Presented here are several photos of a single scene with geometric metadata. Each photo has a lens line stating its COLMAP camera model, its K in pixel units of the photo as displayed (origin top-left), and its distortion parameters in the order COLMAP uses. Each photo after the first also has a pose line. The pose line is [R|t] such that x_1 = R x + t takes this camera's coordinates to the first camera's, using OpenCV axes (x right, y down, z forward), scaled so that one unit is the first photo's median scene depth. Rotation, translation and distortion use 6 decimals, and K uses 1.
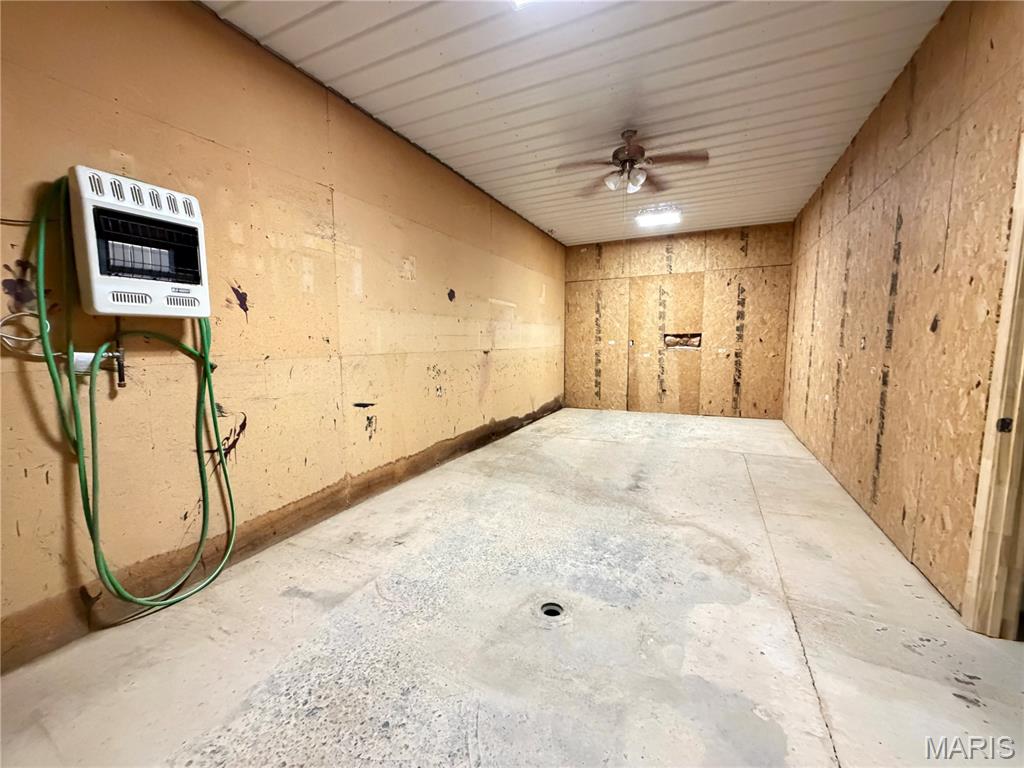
lens RADIAL K [[406.6, 0, 509.0], [0, 406.6, 384.3], [0, 0, 1]] dist [0.001069, -0.000257]
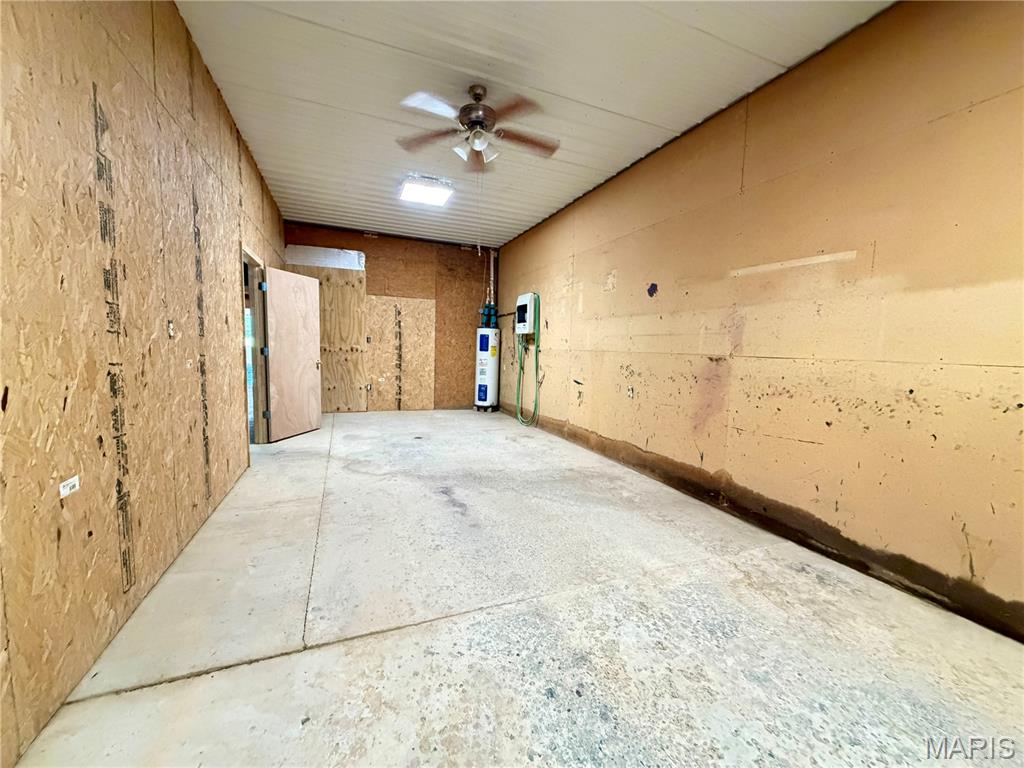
lens RADIAL K [[406.6, 0, 509.0], [0, 406.6, 384.3], [0, 0, 1]] dist [0.001069, -0.000257]
pose [[-0.672111, 0.057225, -0.738236, 0.859036], [-0.099784, 0.980915, 0.166882, -0.155558], [0.733696, 0.185827, -0.653573, 1.614475]]
